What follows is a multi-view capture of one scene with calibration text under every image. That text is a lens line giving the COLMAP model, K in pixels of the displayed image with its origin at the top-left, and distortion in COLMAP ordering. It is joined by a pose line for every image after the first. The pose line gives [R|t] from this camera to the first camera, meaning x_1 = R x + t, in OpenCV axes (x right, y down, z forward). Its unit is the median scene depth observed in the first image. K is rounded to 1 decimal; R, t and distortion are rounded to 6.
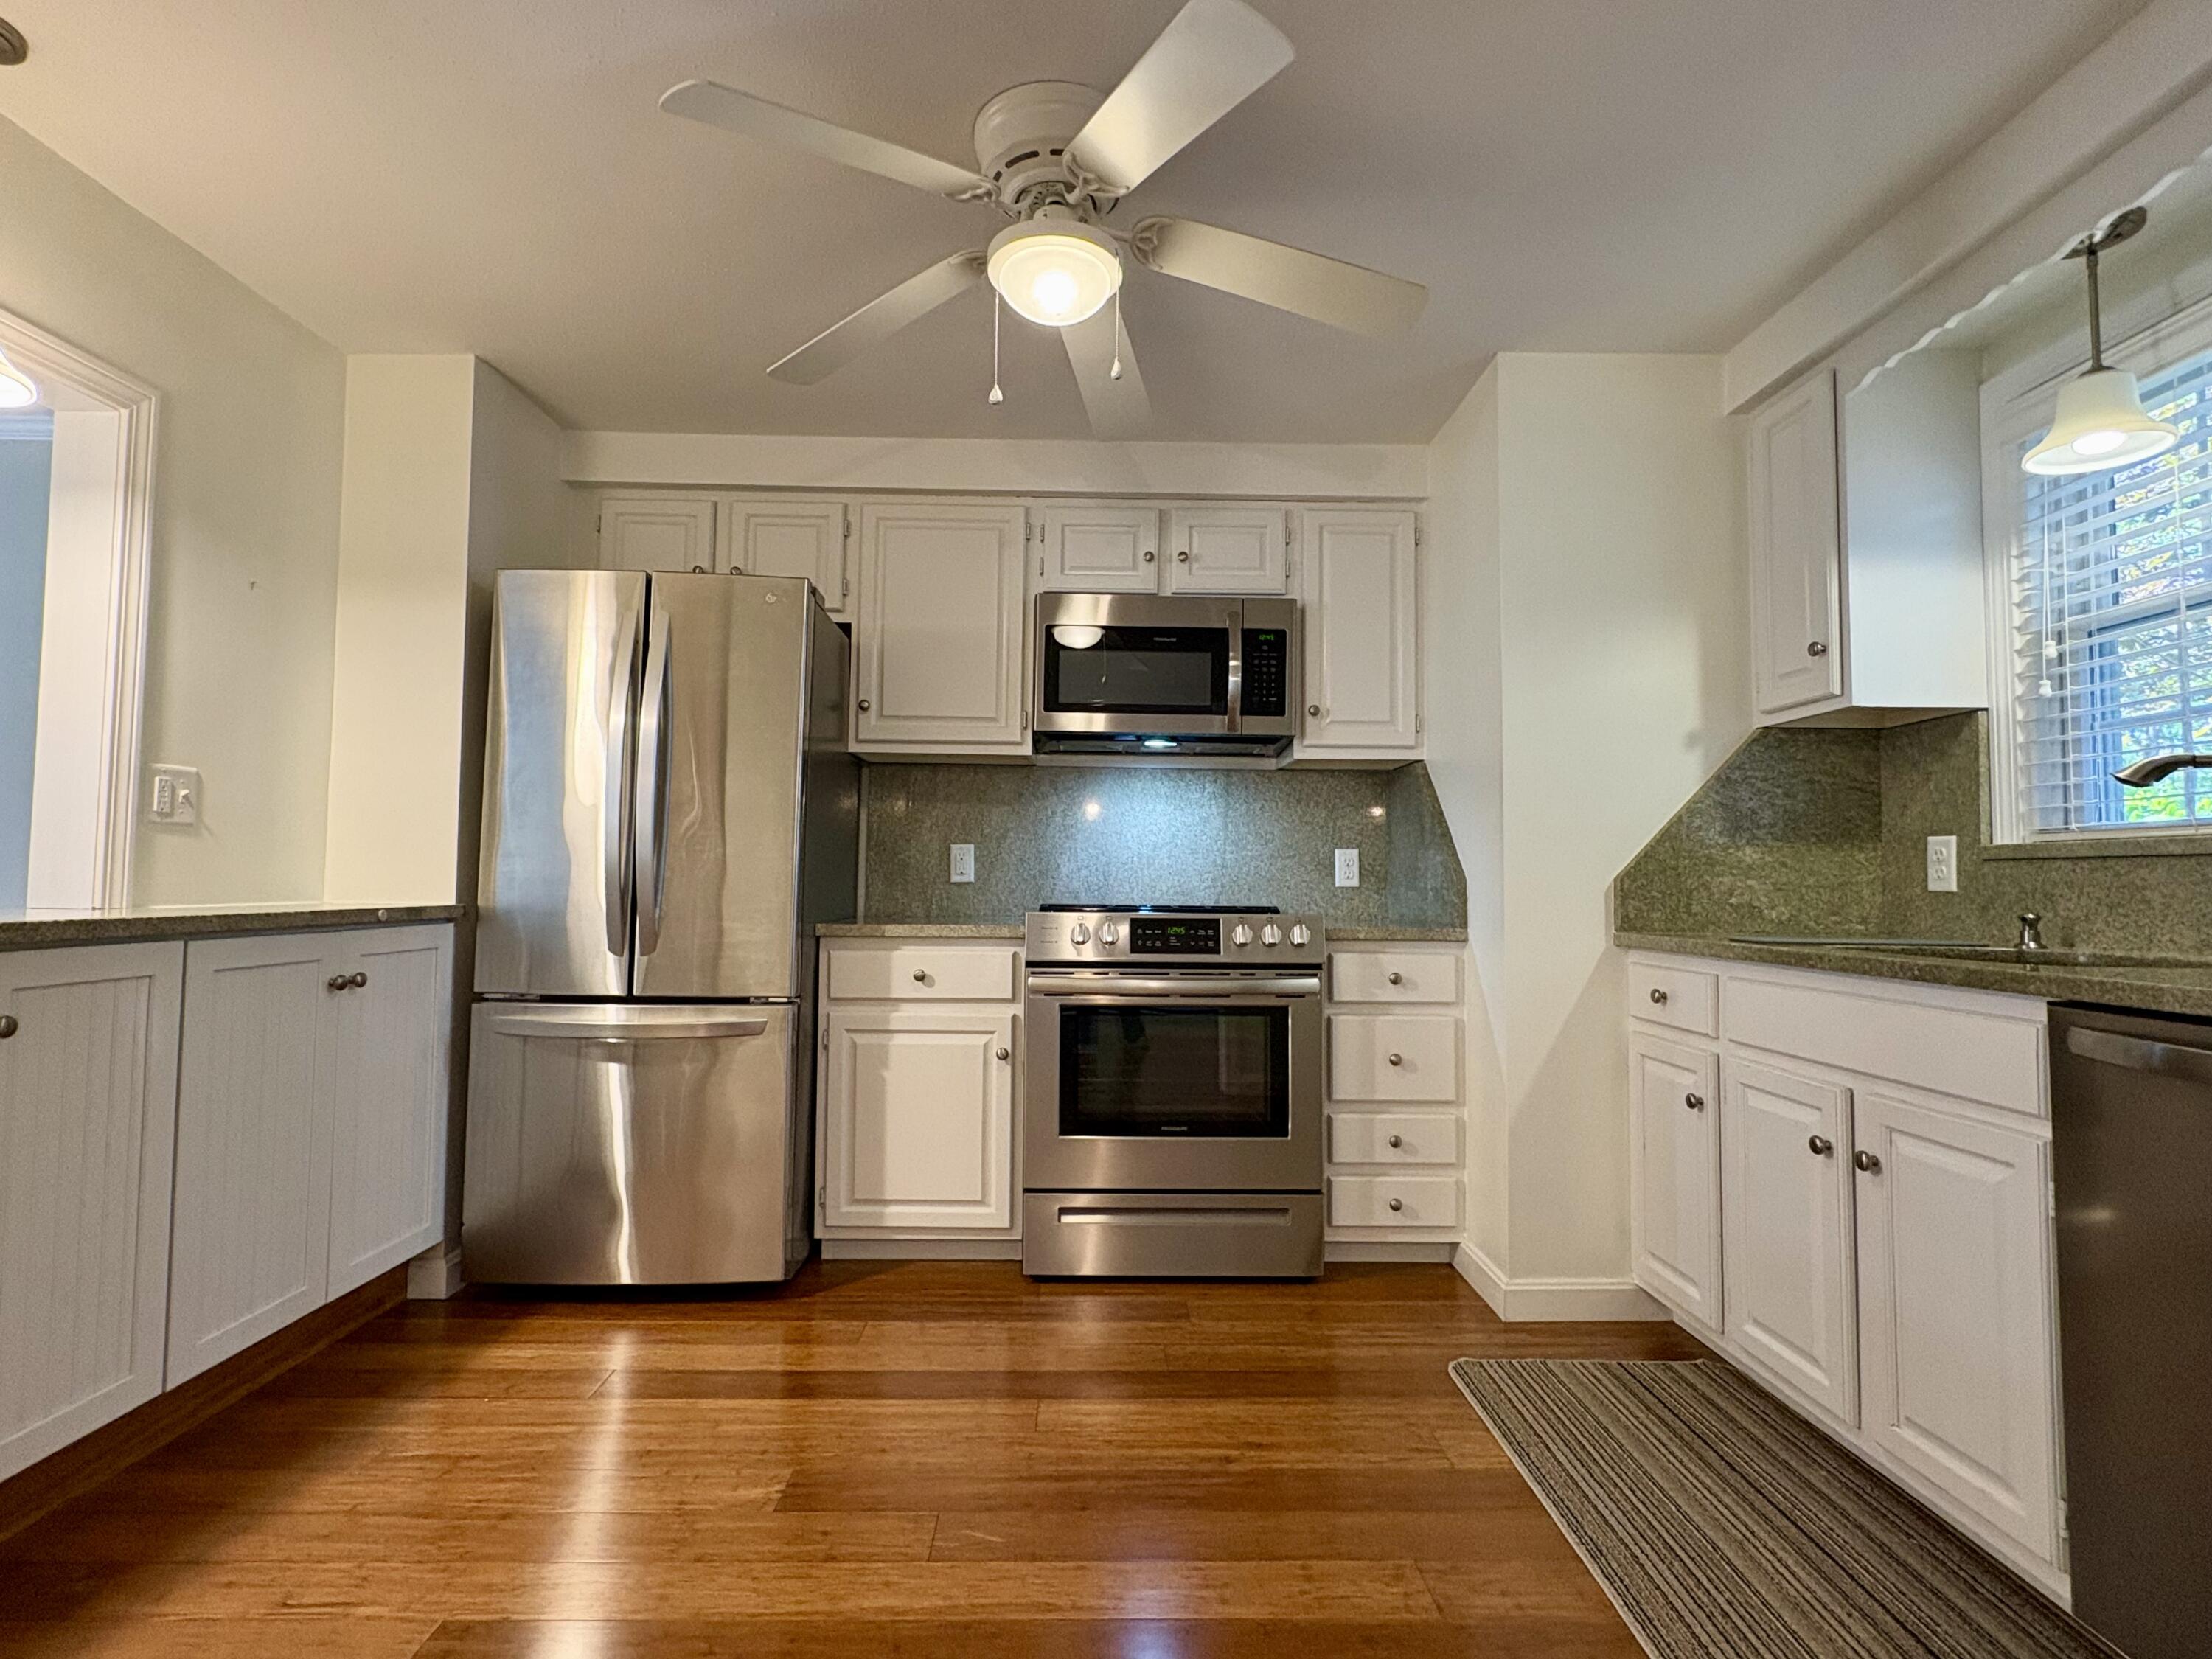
lens RADIAL K [[1099.7, 0, 1106.0], [0, 1099.7, 829.5], [0, 0, 1]] dist [0.004491, 0.001549]
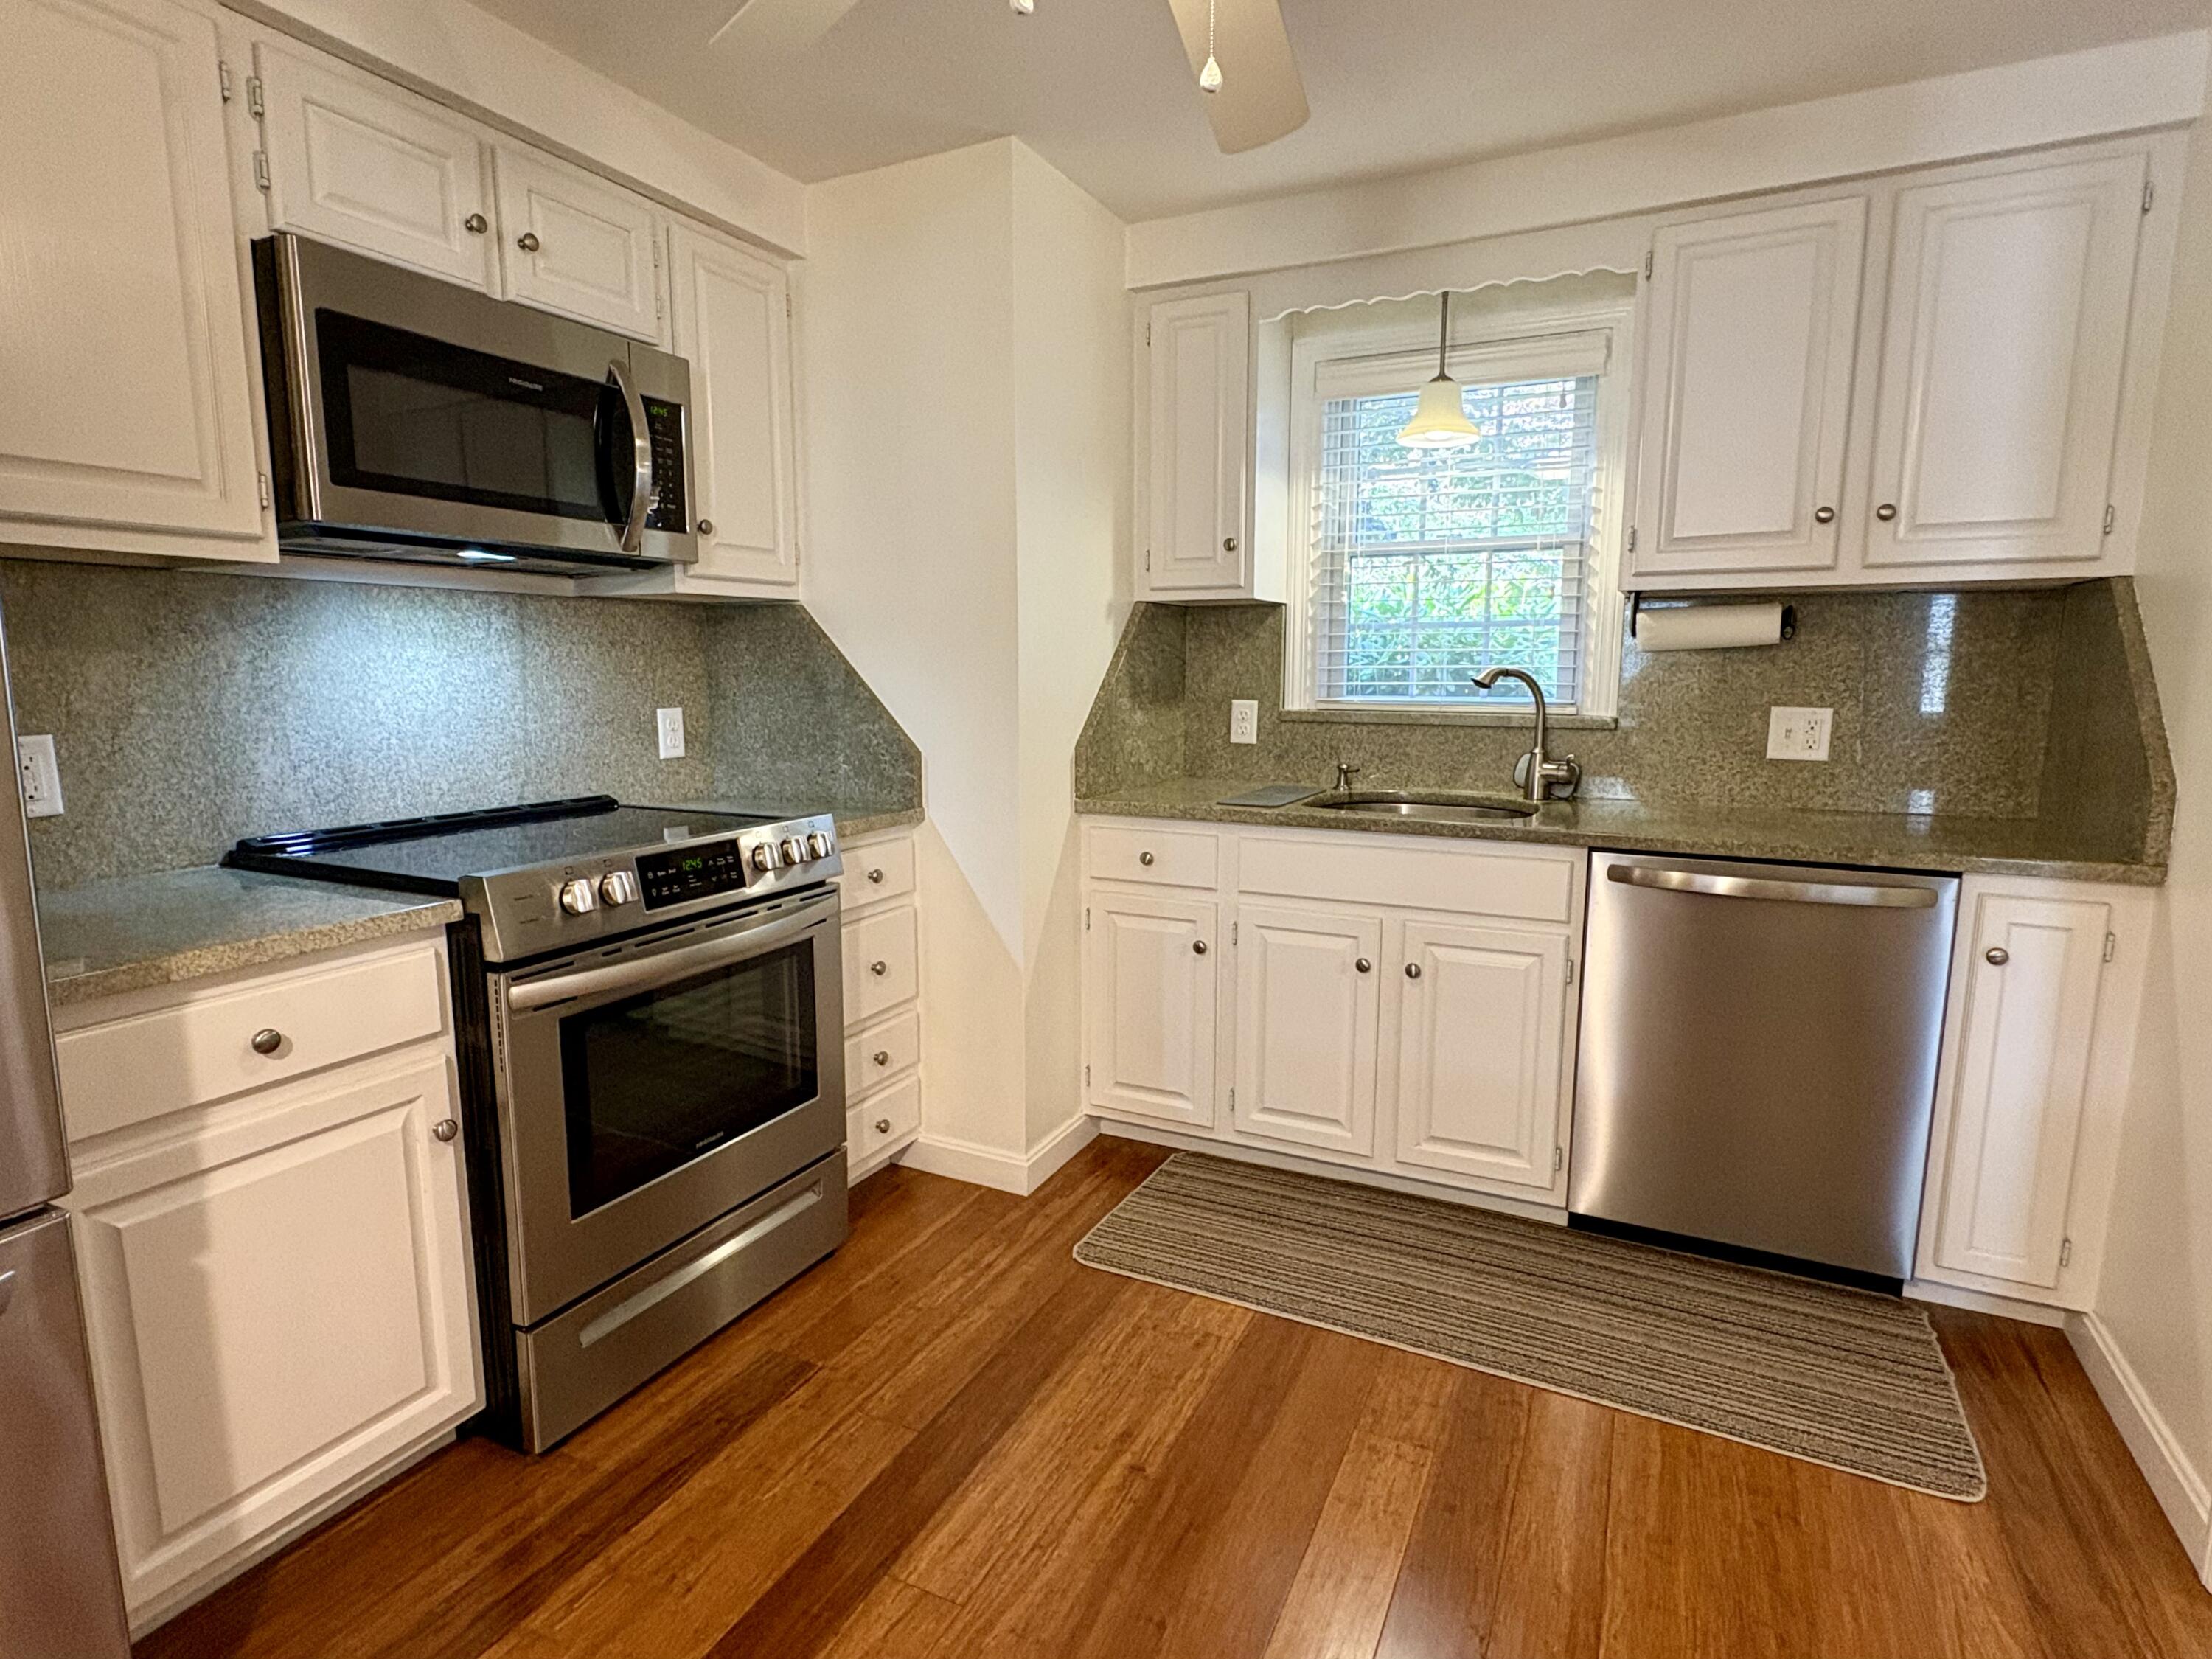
lens RADIAL K [[1158.3, 0, 1106.0], [0, 1158.3, 829.5], [0, 0, 1]] dist [-0.003324, 0.000715]
pose [[0.446201, -0.138293, 0.884183, -0.451186], [-0.042120, 0.983648, 0.175105, -0.065012], [-0.893941, -0.115374, 0.433080, 0.470733]]
